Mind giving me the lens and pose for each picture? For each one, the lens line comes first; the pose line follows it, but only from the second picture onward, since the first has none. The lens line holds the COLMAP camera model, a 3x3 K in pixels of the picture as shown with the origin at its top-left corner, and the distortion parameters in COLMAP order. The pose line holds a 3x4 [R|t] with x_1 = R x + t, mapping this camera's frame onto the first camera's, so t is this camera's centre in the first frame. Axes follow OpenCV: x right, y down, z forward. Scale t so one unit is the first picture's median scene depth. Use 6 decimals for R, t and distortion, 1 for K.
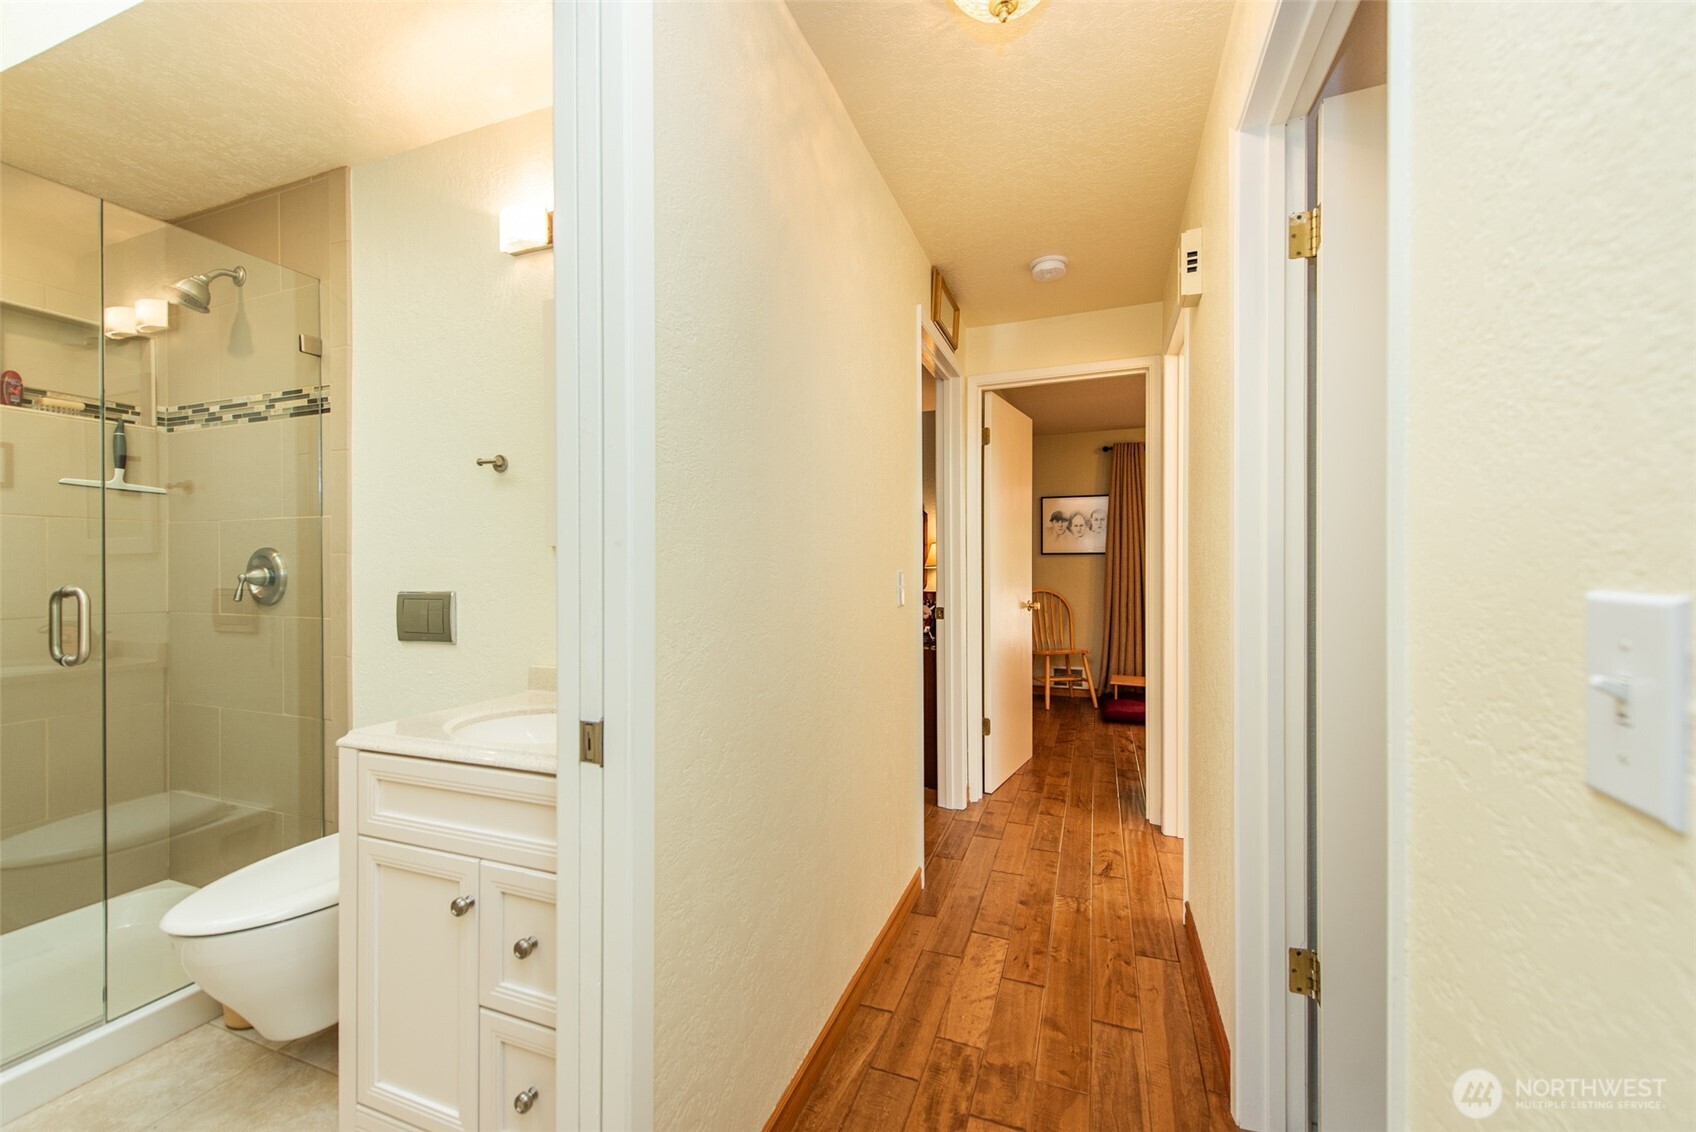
lens RADIAL K [[662.7, 0, 848.0], [0, 662.7, 566.0], [0, 0, 1]] dist [0.013970, -0.005675]
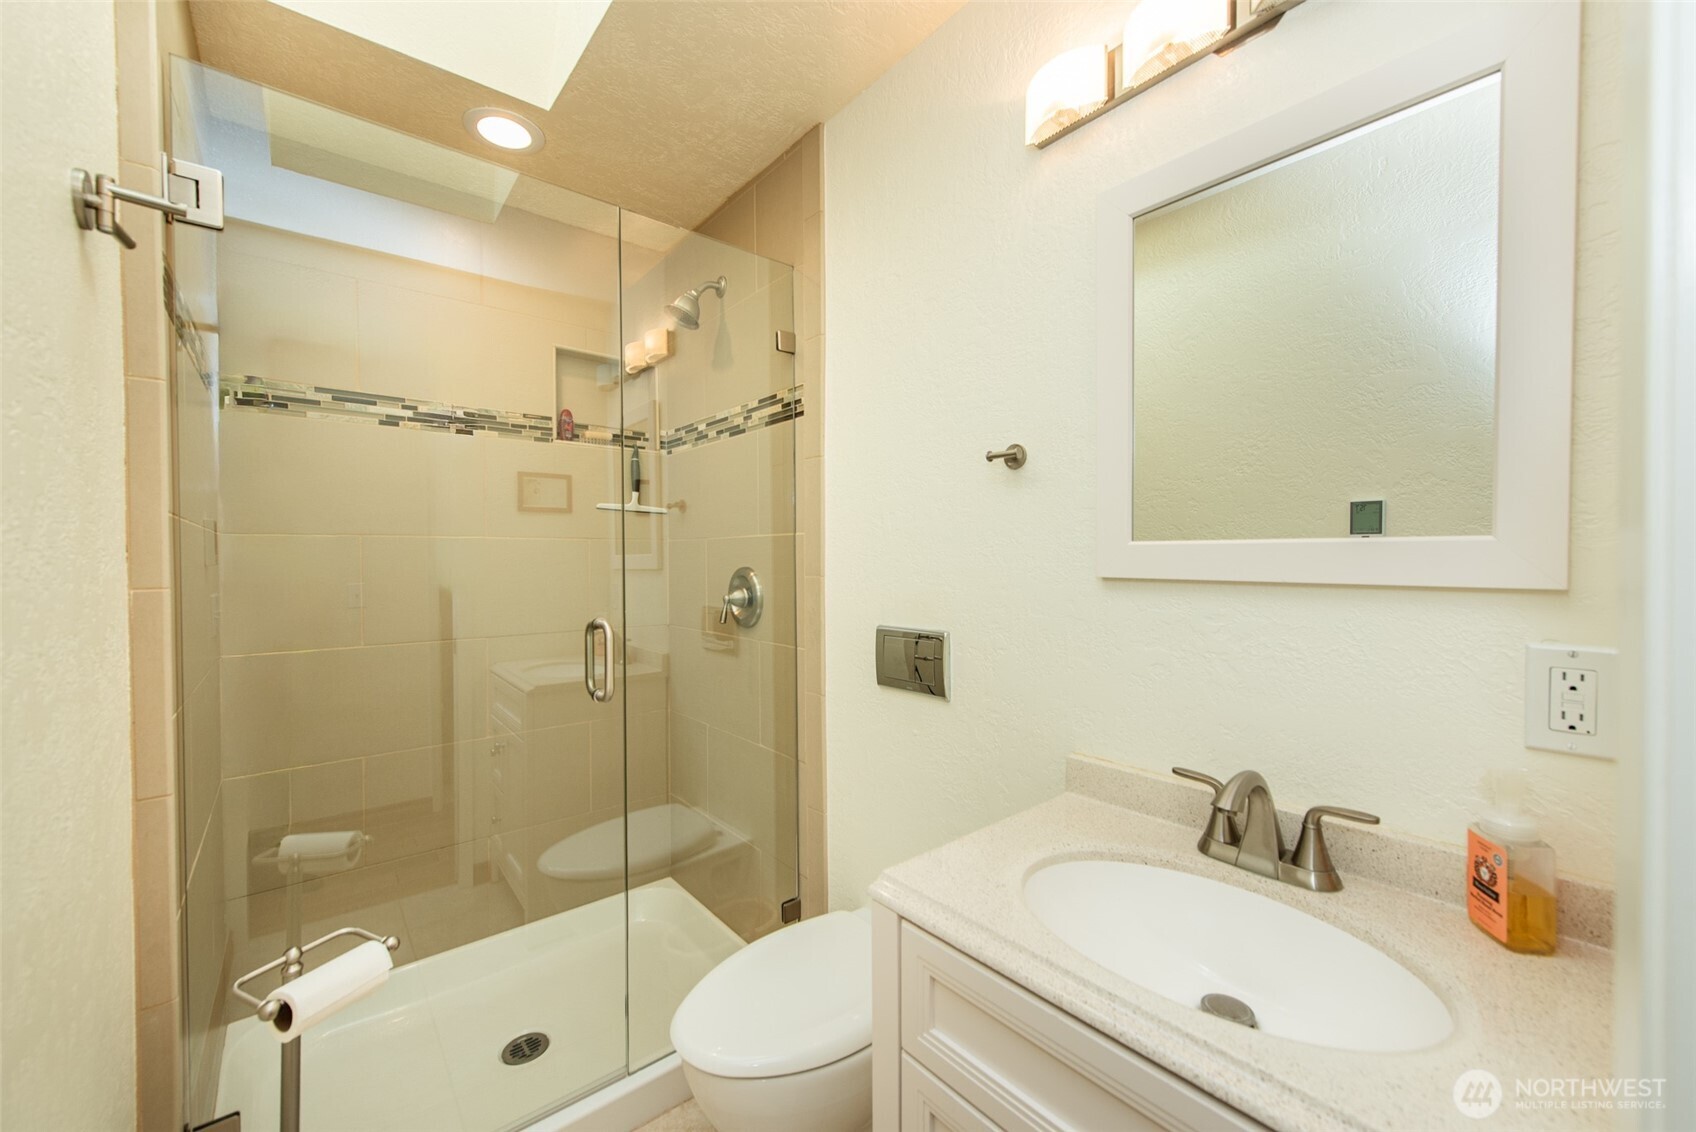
lens RADIAL K [[662.7, 0, 848.0], [0, 662.7, 566.0], [0, 0, 1]] dist [0.013970, -0.005675]
pose [[0.868101, 0.003196, -0.496377, -0.277026], [0.002570, 0.999937, 0.010933, -0.039011], [0.496381, -0.010766, 0.868038, 0.254947]]
